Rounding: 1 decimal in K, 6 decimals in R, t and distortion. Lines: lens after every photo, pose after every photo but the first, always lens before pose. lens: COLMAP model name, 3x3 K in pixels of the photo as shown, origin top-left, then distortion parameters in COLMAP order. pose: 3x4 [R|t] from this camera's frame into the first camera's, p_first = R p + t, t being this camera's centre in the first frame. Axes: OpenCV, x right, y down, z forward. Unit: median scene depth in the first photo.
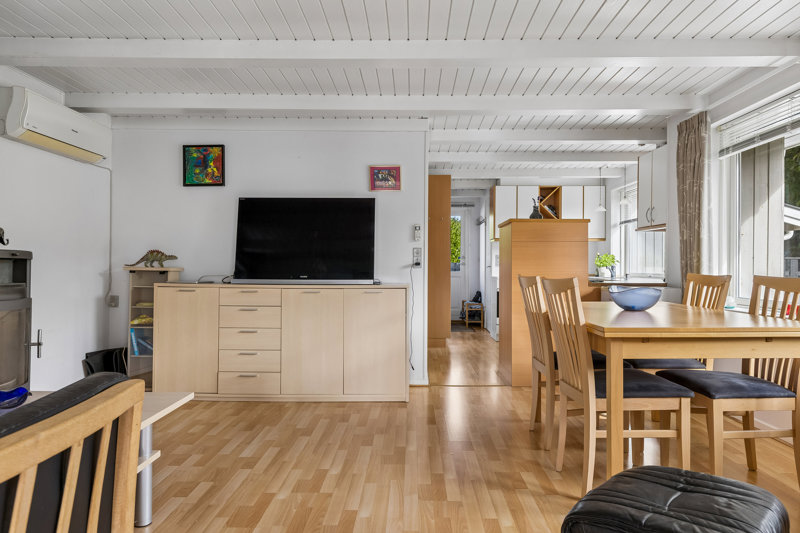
lens RADIAL K [[521.8, 0, 401.9], [0, 521.8, 265.3], [0, 0, 1]] dist [0.013936, -0.000021]
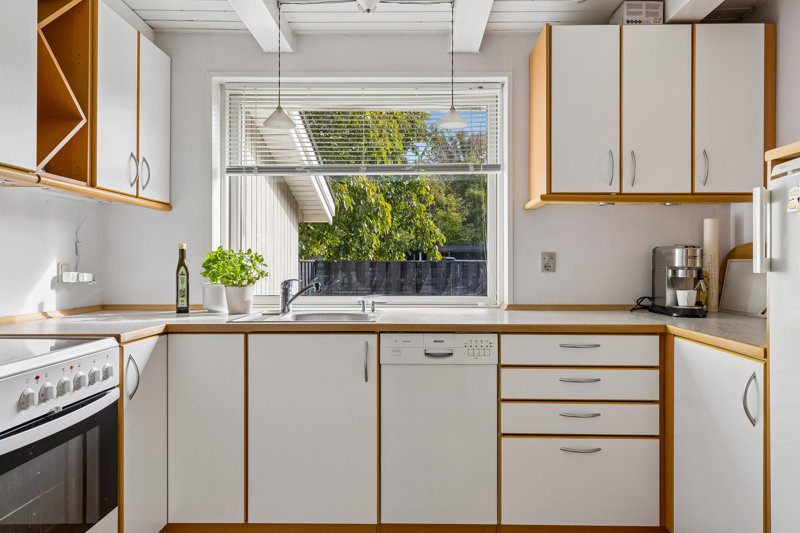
lens RADIAL K [[521.8, 0, 416.9], [0, 521.8, 264.7], [0, 0, 1]] dist [0.013936, -0.000021]
pose [[-0.013909, -0.001916, 0.999901, 0.020722], [-0.004103, 0.999990, 0.001859, -0.009035], [-0.999895, -0.004077, -0.013916, 0.710899]]
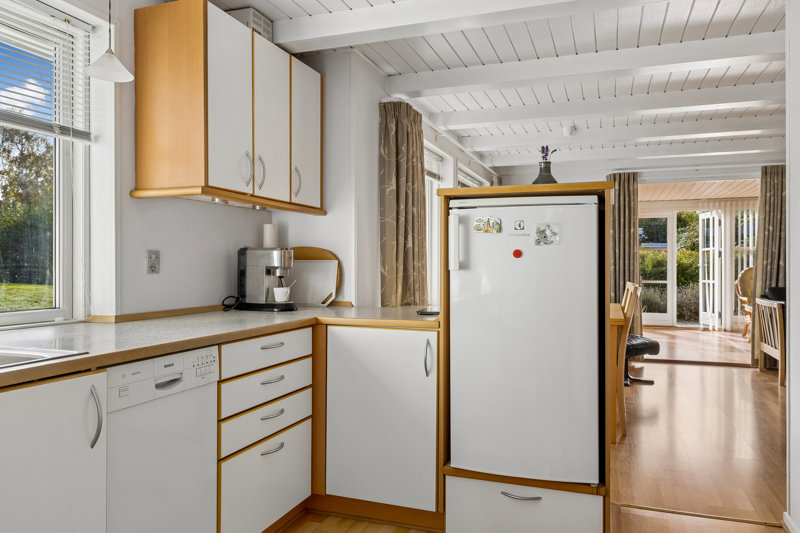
lens RADIAL K [[569.2, 0, 402.6], [0, 569.2, 265.9], [0, 0, 1]] dist [-0.000843, 0.004203]
pose [[-0.946011, -0.005118, 0.324095, 0.115098], [-0.005078, 0.999987, 0.000970, -0.009139], [-0.324096, -0.000728, -0.946024, 0.857264]]
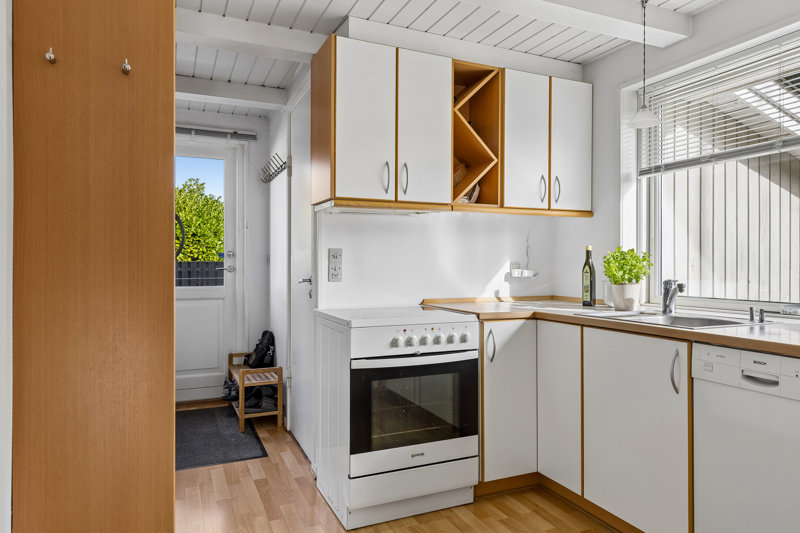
lens RADIAL K [[521.8, 0, 413.2], [0, 521.8, 263.5], [0, 0, 1]] dist [0.013936, -0.000021]
pose [[0.897195, -0.000078, 0.441634, 0.066604], [-0.001366, 0.999995, 0.002951, -0.009019], [-0.441632, -0.003251, 0.897190, 0.587684]]
